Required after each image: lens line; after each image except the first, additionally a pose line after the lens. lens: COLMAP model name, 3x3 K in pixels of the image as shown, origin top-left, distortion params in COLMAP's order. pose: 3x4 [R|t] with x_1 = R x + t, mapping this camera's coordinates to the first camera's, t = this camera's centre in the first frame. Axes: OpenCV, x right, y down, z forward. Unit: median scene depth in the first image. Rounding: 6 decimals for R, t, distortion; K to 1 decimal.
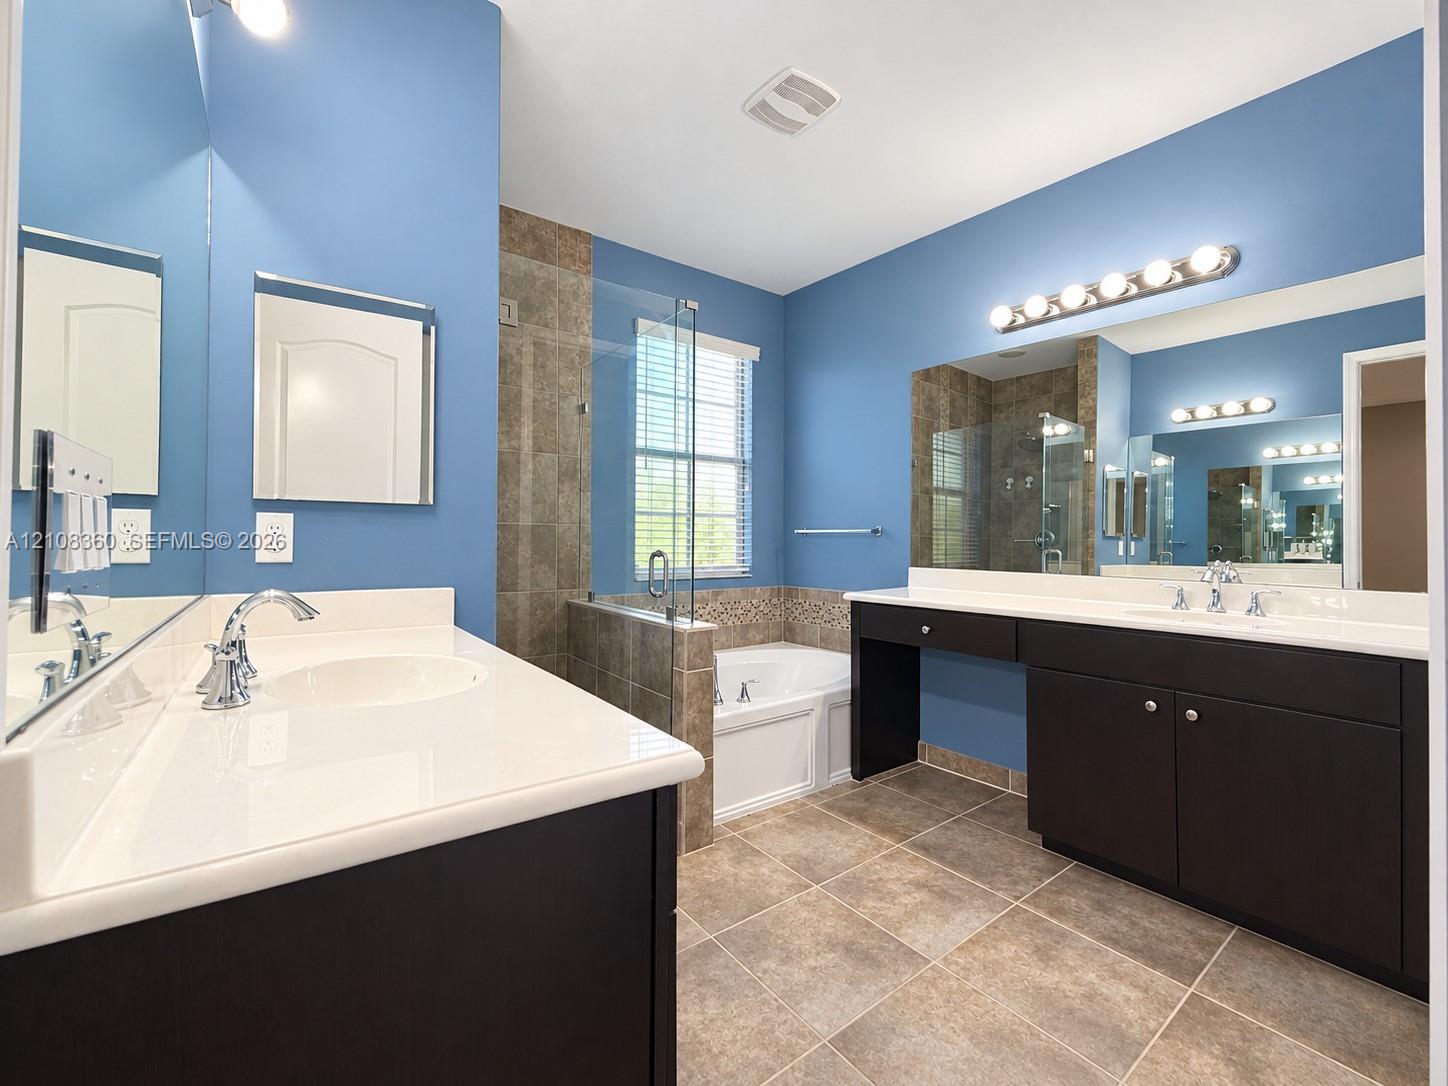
lens RADIAL K [[598.4, 0, 724.0], [0, 598.4, 543.0], [0, 0, 1]] dist [0.001872, 0.000074]
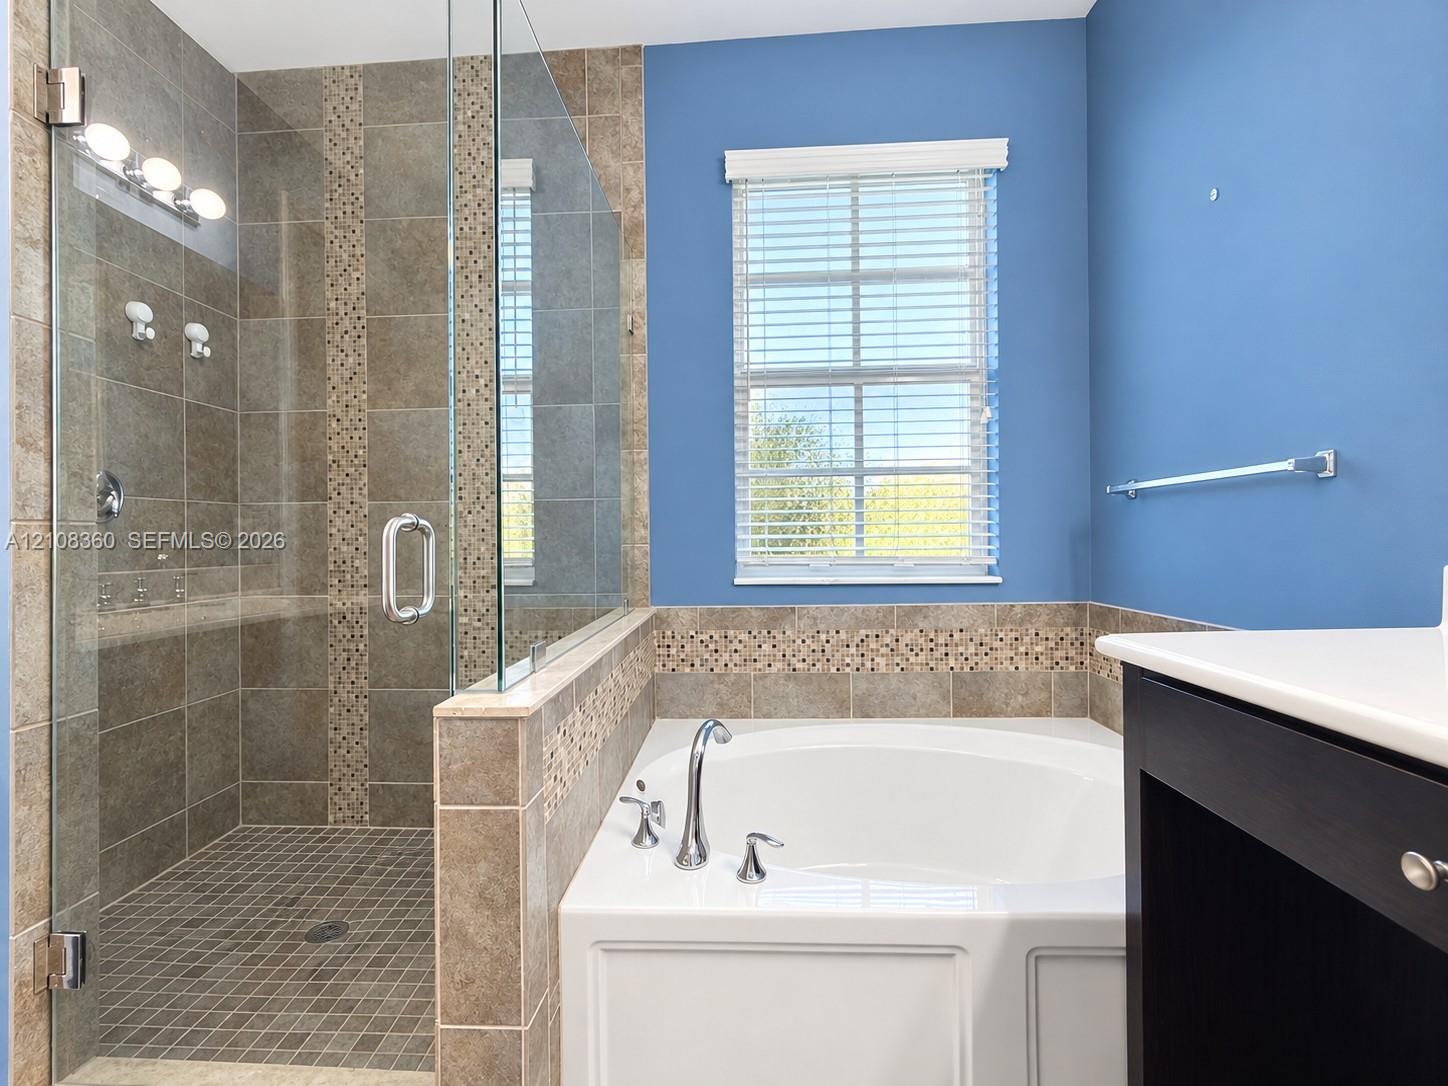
lens RADIAL K [[598.4, 0, 724.0], [0, 598.4, 543.0], [0, 0, 1]] dist [0.001872, 0.000074]
pose [[0.766549, -0.023225, -0.641766, 0.262131], [0.026285, 0.999643, -0.004780, 0.024073], [0.641648, -0.013205, 0.766885, 0.587610]]
